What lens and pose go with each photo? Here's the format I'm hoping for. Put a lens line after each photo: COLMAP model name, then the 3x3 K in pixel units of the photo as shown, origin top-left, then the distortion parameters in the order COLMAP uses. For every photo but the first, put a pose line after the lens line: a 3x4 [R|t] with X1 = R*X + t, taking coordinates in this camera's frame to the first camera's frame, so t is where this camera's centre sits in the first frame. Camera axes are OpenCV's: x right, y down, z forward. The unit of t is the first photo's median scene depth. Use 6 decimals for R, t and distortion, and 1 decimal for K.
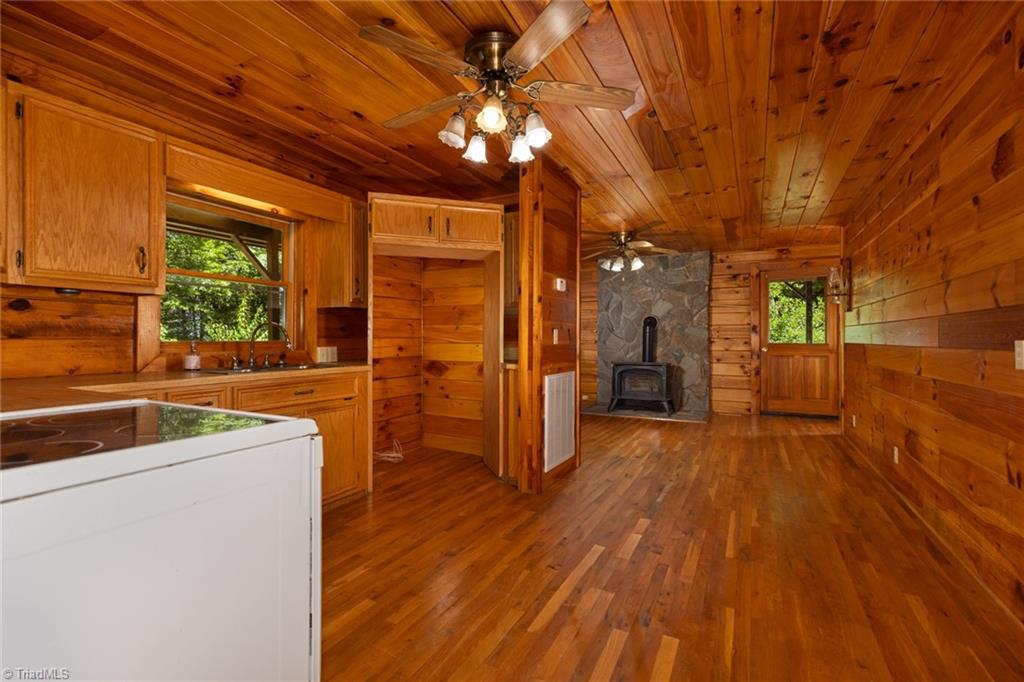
lens RADIAL K [[457.1, 0, 518.7], [0, 457.1, 339.6], [0, 0, 1]] dist [0.013300, 0.000082]
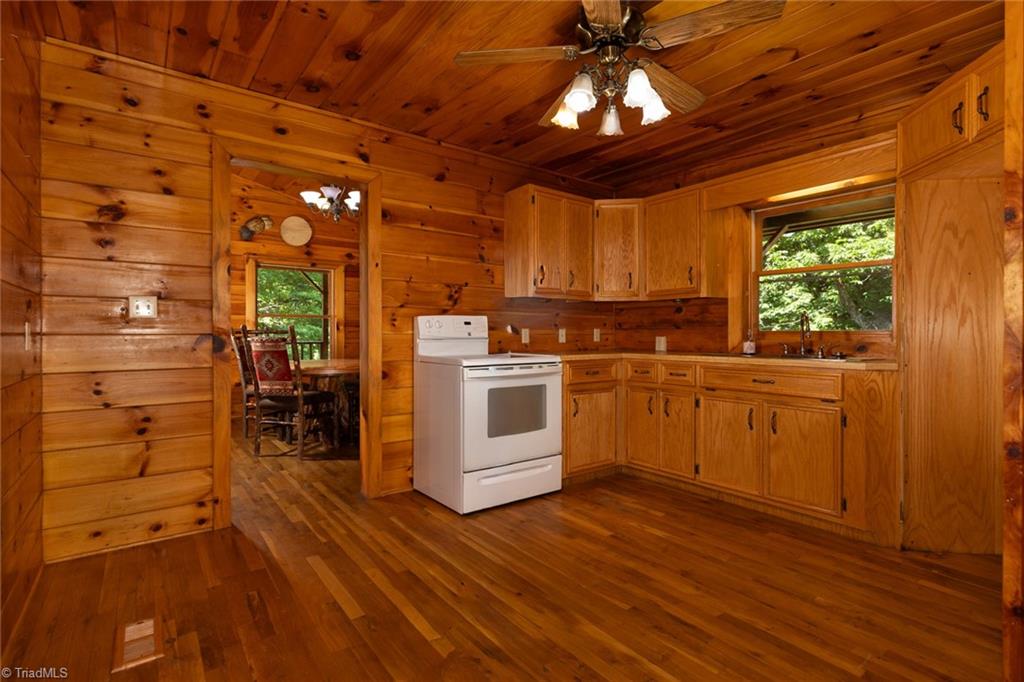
lens RADIAL K [[502.5, 0, 512.0], [0, 502.5, 335.9], [0, 0, 1]] dist [0.001010, 0.000146]
pose [[-0.434574, 0.004682, -0.900624, 0.831769], [-0.005527, 0.999954, 0.007865, 0.012532], [0.900619, 0.008396, -0.434528, 1.092977]]
